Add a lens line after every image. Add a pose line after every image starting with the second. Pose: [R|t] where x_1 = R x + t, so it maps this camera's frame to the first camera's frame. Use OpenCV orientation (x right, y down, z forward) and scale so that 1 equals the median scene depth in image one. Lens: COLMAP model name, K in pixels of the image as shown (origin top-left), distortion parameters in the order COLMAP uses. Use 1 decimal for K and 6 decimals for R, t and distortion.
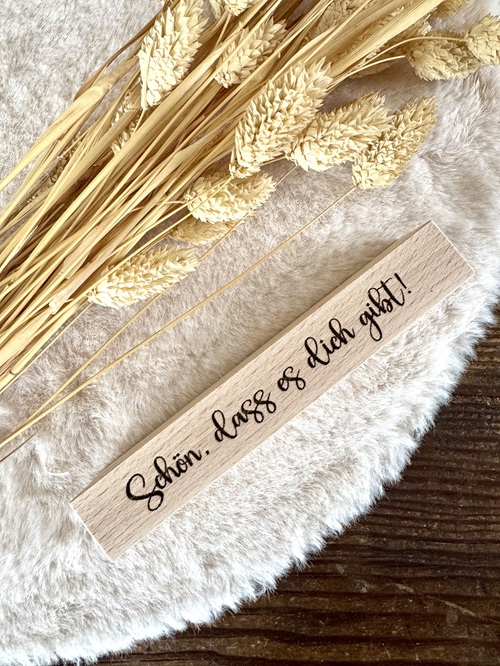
lens RADIAL K [[452.5, 0, 244.0], [0, 452.5, 286.1], [0, 0, 1]] dist [0.005633, -0.007739]
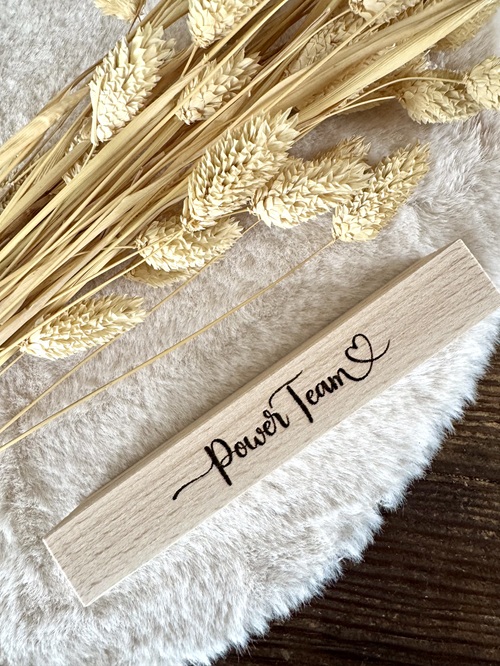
lens RADIAL K [[452.5, 0, 236.5], [0, 452.5, 276.0], [0, 0, 1]] dist [0.005633, -0.007739]
pose [[0.996627, 0.071789, -0.039753, 0.096624], [-0.072096, 0.997378, -0.006340, -0.116753], [0.039193, 0.009184, 0.999189, 0.086683]]
